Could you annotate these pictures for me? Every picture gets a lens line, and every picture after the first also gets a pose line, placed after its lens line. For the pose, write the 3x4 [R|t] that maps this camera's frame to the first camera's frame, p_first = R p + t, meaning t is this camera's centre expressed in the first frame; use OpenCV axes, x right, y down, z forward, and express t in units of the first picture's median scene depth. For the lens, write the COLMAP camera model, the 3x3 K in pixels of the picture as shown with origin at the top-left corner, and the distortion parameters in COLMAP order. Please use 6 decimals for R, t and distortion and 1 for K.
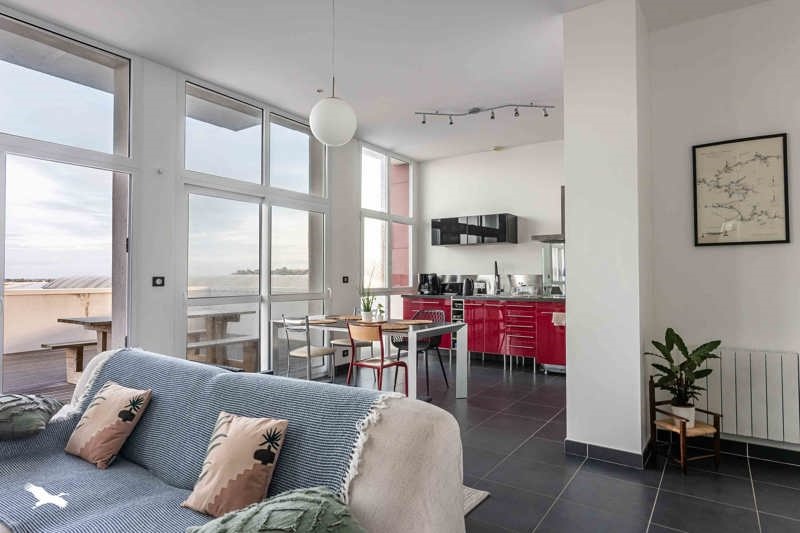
lens RADIAL K [[467.2, 0, 399.3], [0, 467.2, 263.1], [0, 0, 1]] dist [-0.003151, 0.000866]
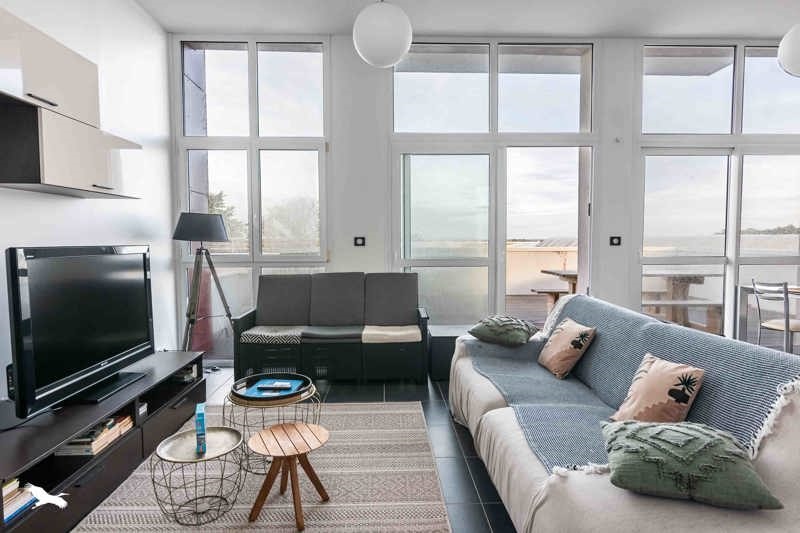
lens RADIAL K [[467.2, 0, 399.3], [0, 467.2, 263.1], [0, 0, 1]] dist [-0.003151, 0.000866]
pose [[0.589340, 0.043049, -0.806738, 0.152864], [0.025057, 0.997125, 0.071513, -0.000737], [0.807497, -0.062360, 0.586566, -0.133132]]
